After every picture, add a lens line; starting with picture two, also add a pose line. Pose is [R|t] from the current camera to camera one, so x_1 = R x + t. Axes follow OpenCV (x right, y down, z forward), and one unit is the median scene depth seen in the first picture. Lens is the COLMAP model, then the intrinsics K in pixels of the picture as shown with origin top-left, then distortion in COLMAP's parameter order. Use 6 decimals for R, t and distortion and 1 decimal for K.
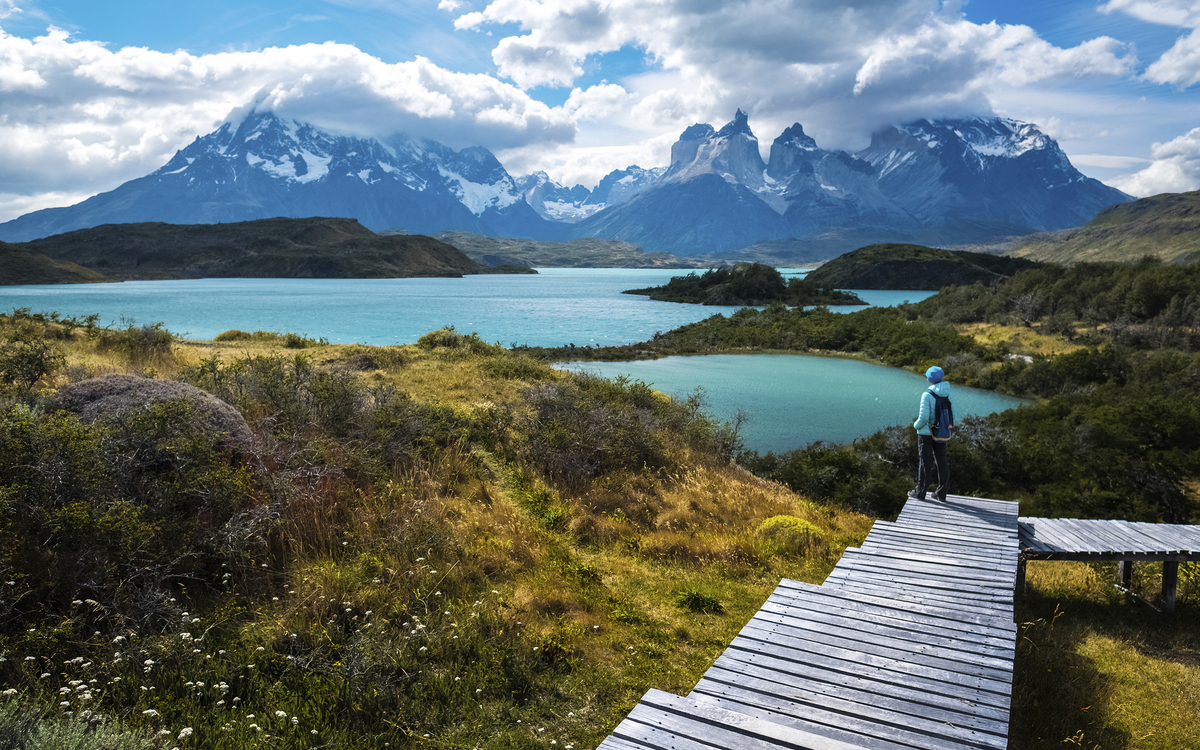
lens RADIAL K [[897.5, 0, 600.5], [0, 897.5, 351.6], [0, 0, 1]] dist [0.002493, 0.002201]
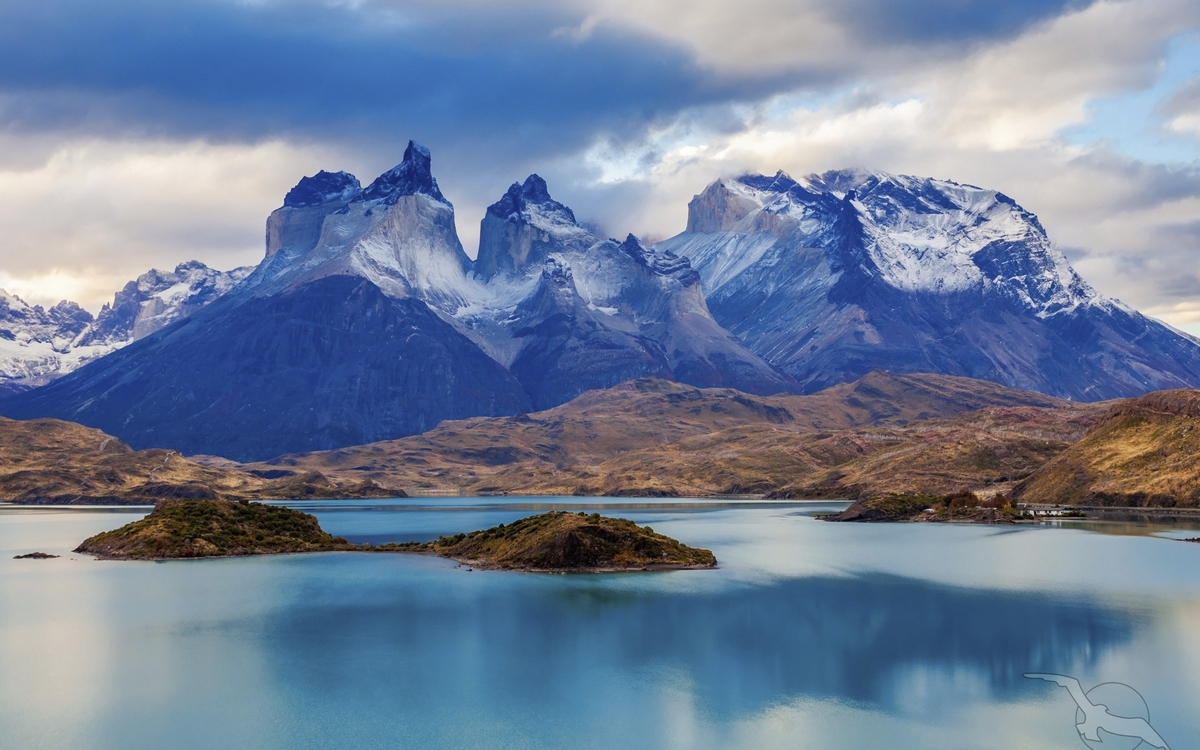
lens RADIAL K [[897.5, 0, 600.5], [0, 897.5, 351.6], [0, 0, 1]] dist [0.002493, 0.002201]
pose [[0.983482, 0.013403, 0.180508, 0.168864], [0.025523, 0.977022, -0.211607, -0.063172], [-0.179196, 0.212718, 0.960541, 0.559479]]
